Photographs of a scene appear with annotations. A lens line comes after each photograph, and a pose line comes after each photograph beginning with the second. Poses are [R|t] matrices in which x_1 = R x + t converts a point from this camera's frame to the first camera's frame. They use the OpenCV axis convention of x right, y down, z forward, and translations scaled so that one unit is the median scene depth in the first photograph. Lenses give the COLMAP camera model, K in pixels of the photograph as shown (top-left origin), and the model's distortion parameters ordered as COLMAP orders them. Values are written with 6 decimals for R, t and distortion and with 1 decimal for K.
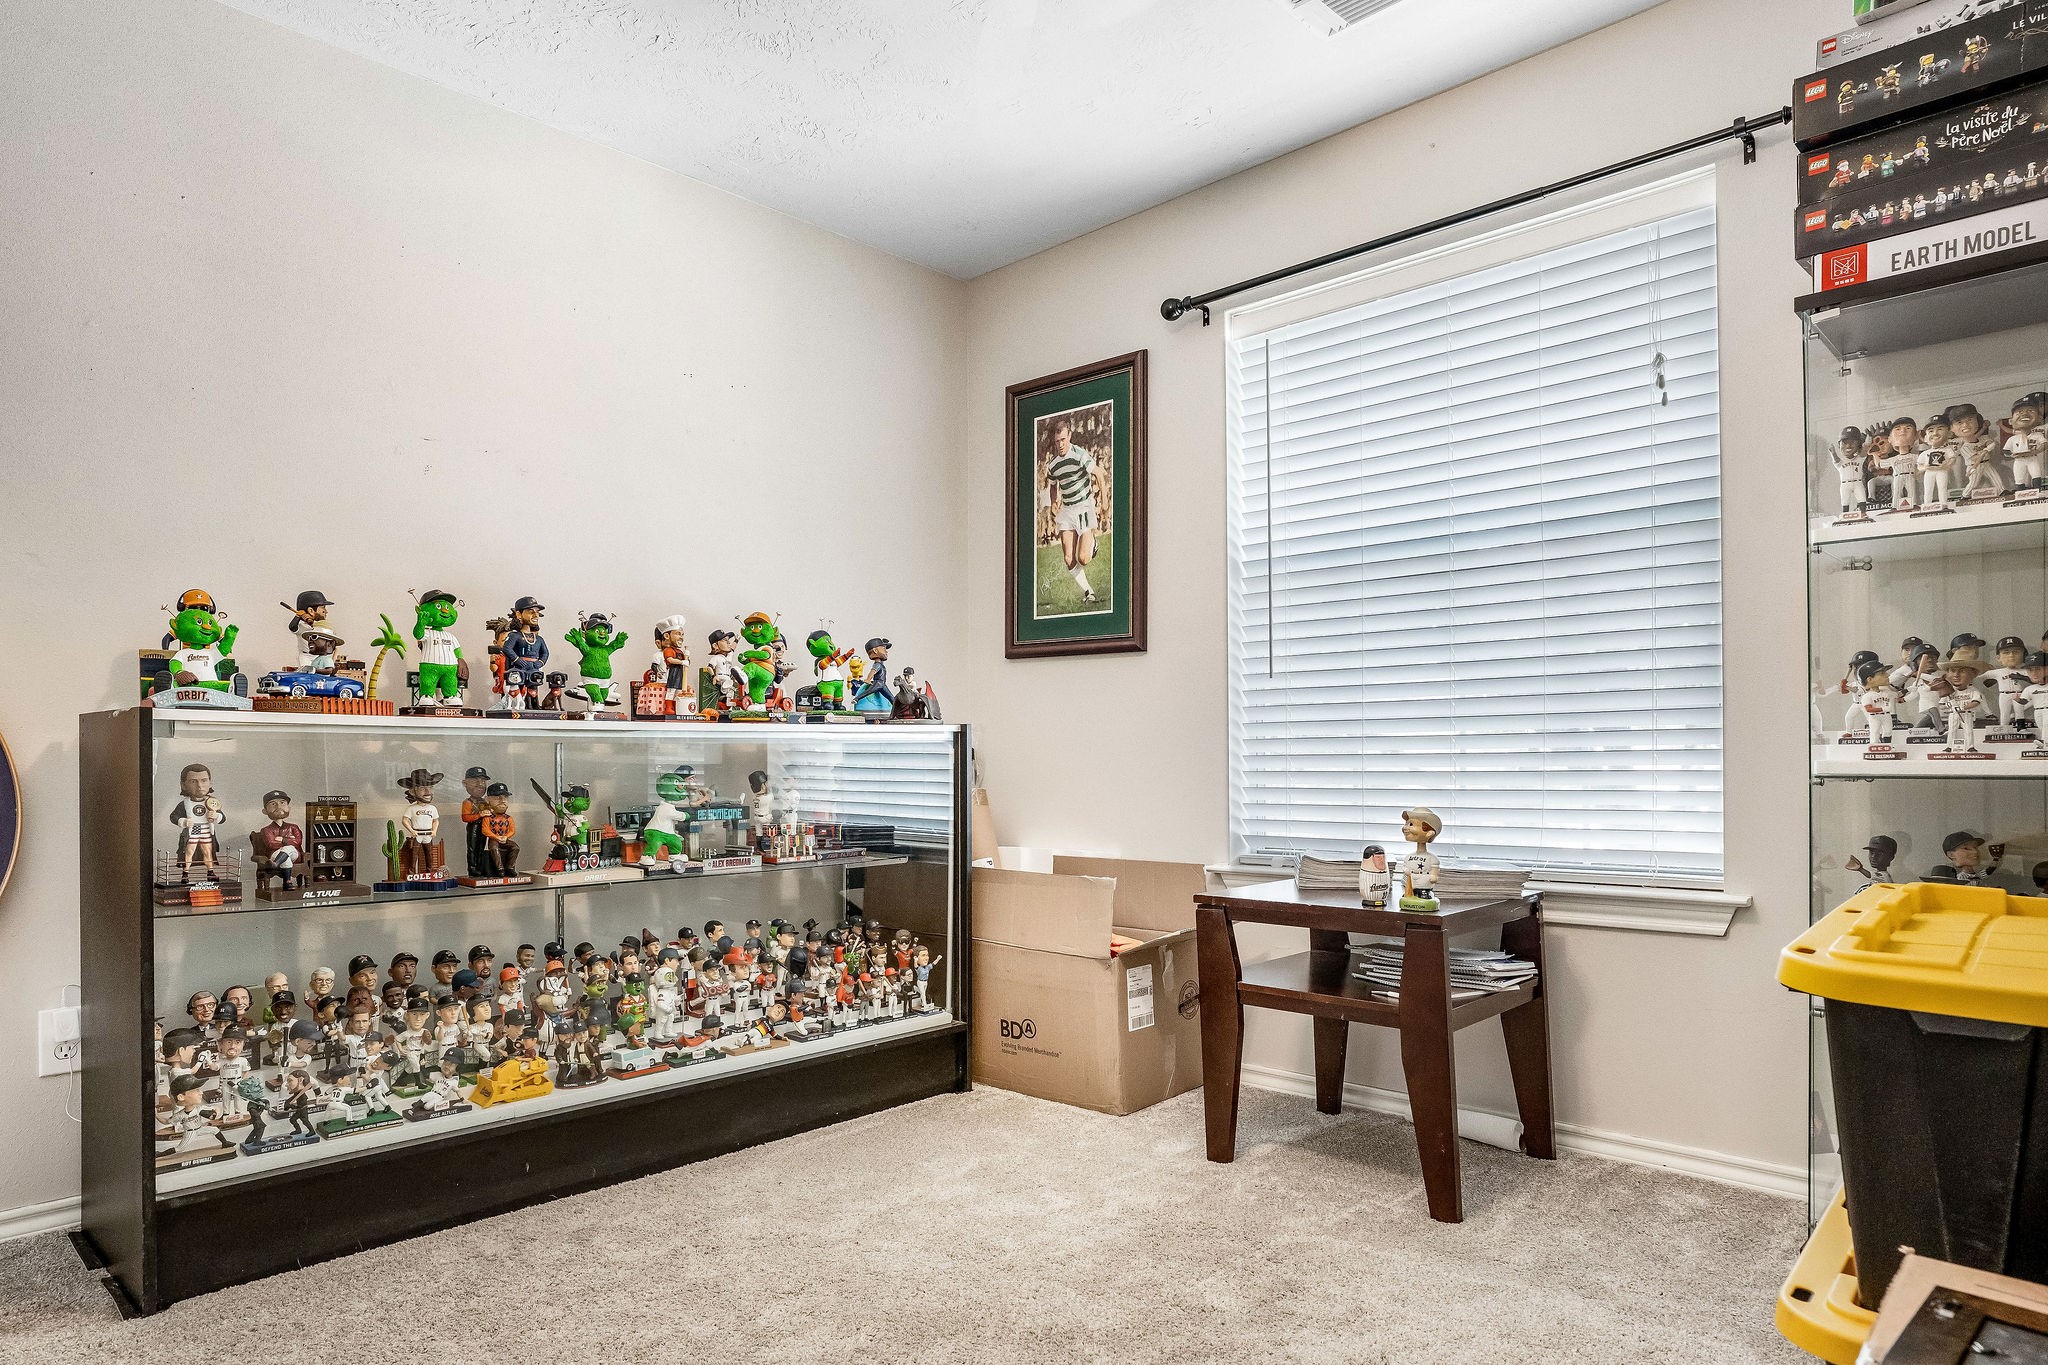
lens RADIAL K [[1182.3, 0, 965.8], [0, 1182.3, 749.6], [0, 0, 1]] dist [-0.028793, 0.016978]
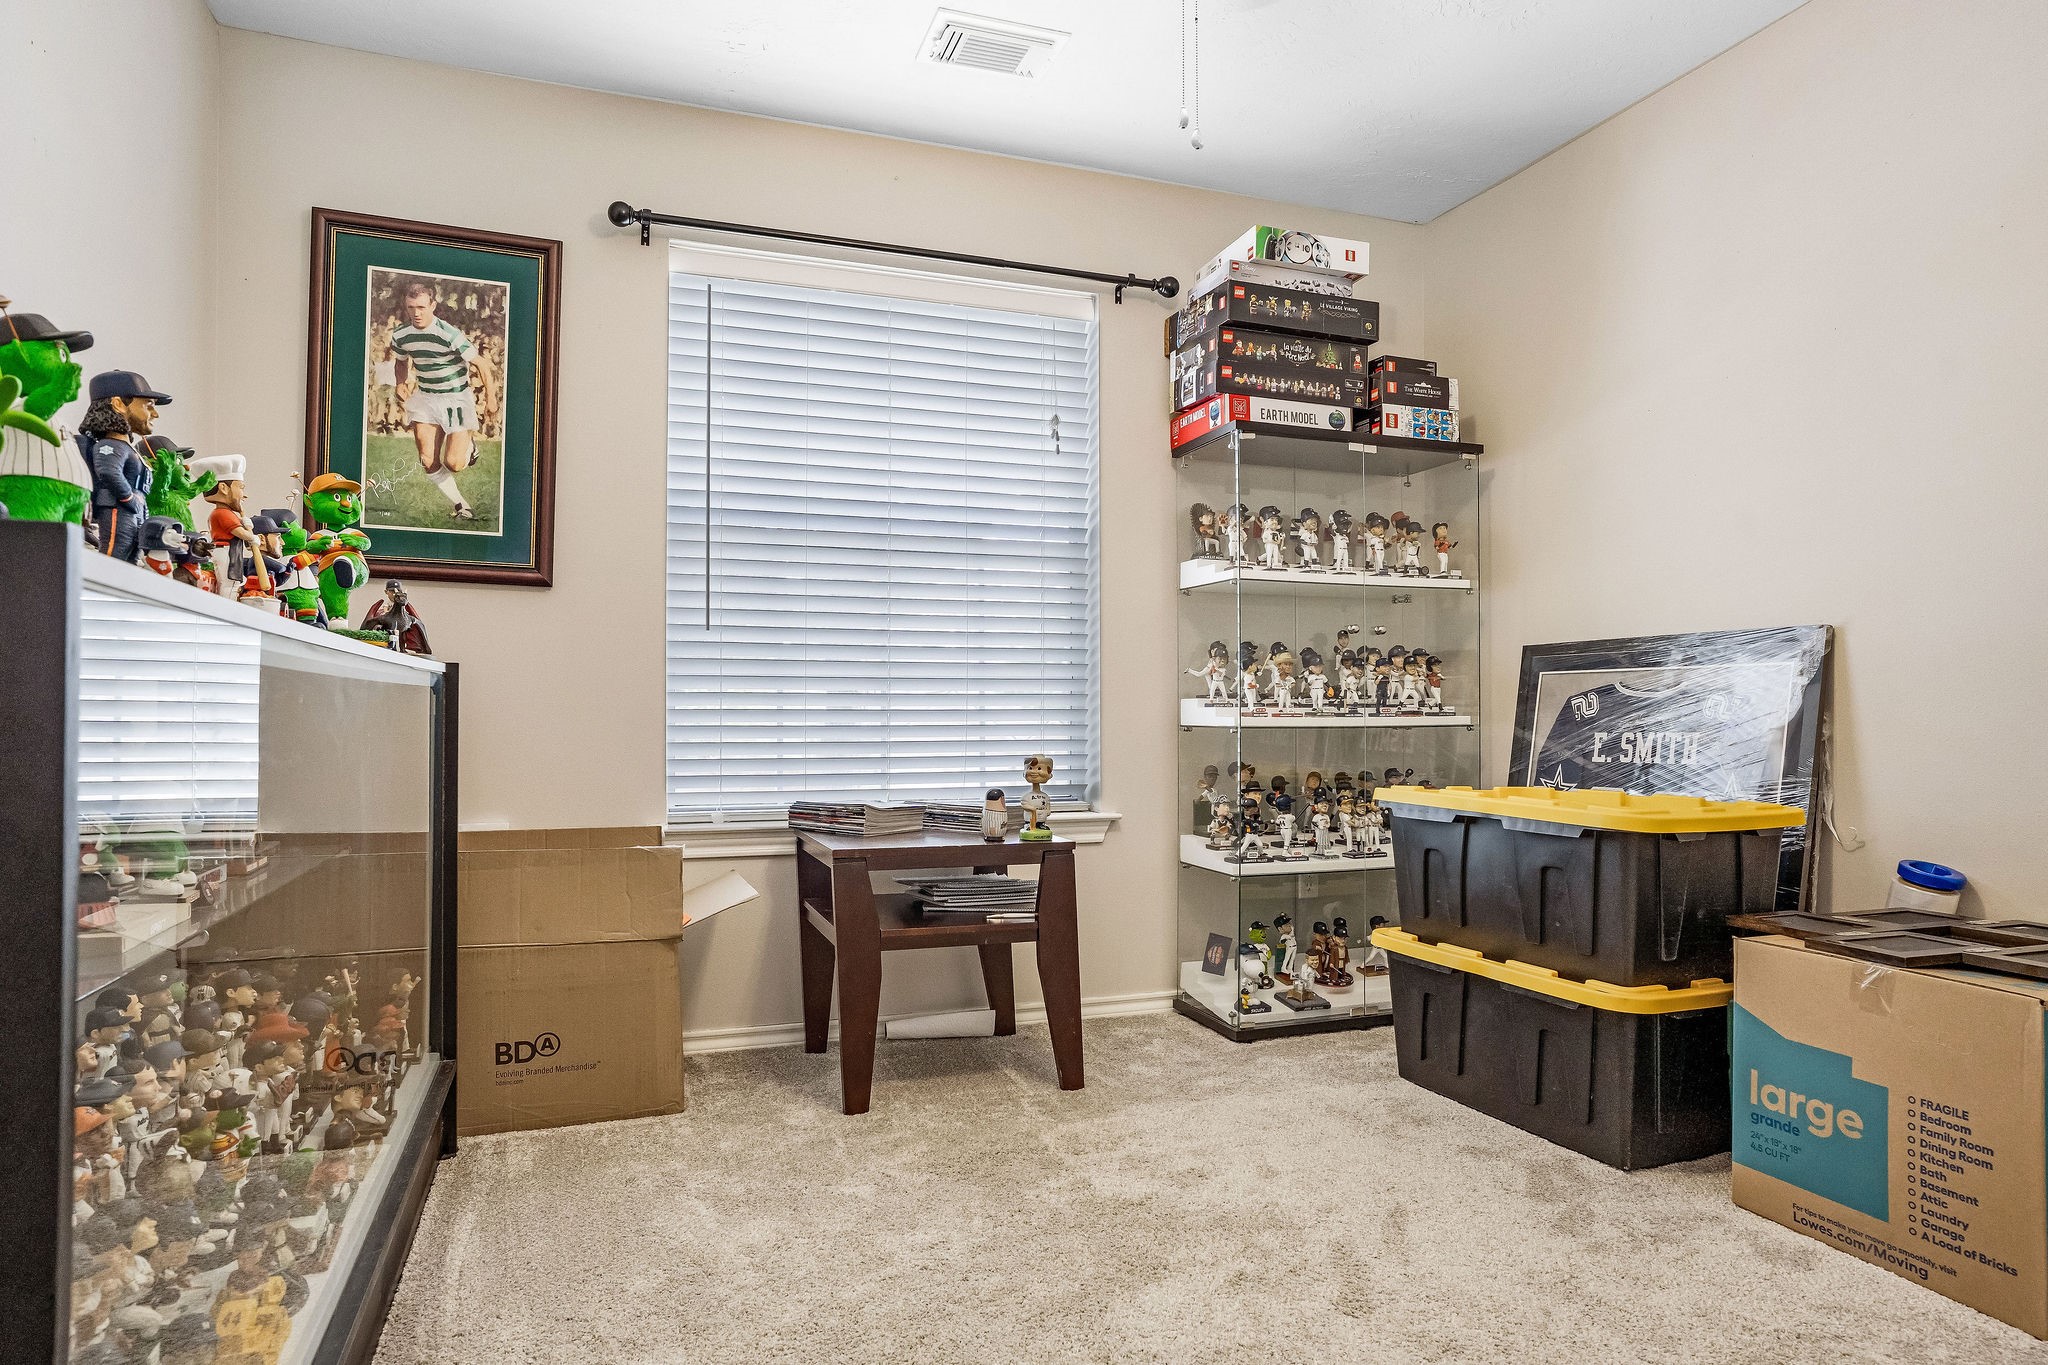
lens RADIAL K [[1182.3, 0, 1016.4], [0, 1182.3, 690.1], [0, 0, 1]] dist [-0.028793, 0.016978]
pose [[0.458107, 0.025962, 0.888518, -0.443990], [-0.013043, 0.999662, -0.022485, 0.006613], [-0.888801, -0.001288, 0.458291, 0.295094]]
